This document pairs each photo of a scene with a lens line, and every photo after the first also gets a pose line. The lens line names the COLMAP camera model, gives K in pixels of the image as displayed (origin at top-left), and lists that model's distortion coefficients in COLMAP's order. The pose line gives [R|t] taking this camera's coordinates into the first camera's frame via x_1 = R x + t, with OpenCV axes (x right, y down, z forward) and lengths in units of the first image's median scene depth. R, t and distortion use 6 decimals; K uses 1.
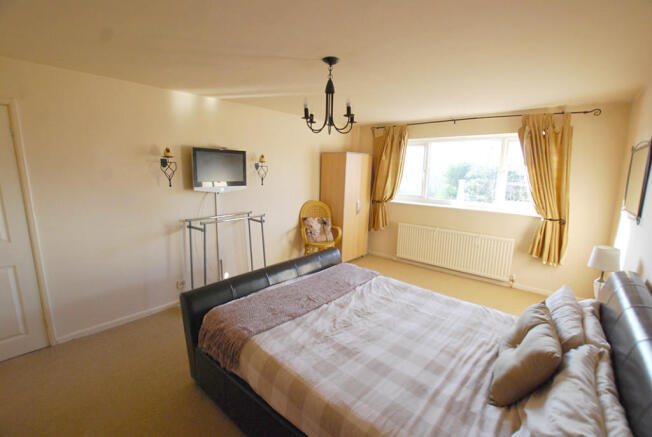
lens RADIAL K [[287.9, 0, 327.7], [0, 287.9, 217.4], [0, 0, 1]] dist [-0.033452, -0.000673]
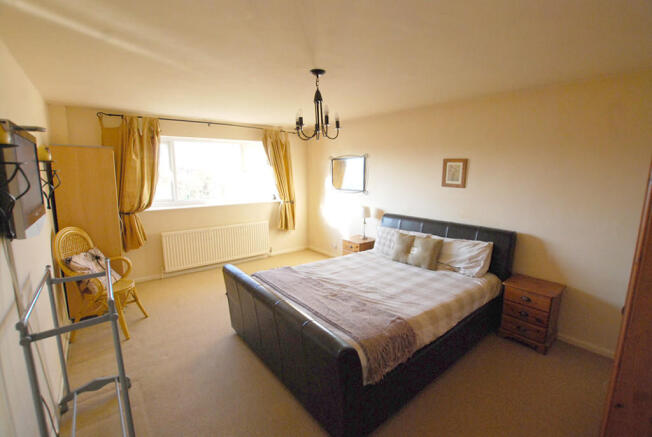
lens RADIAL K [[287.9, 0, 327.7], [0, 287.9, 217.4], [0, 0, 1]] dist [-0.033452, -0.000673]
pose [[0.171965, -0.173007, 0.969792, -0.653693], [0.158324, 0.976514, 0.146132, -0.098581], [-0.972297, 0.128412, 0.195317, 0.479731]]
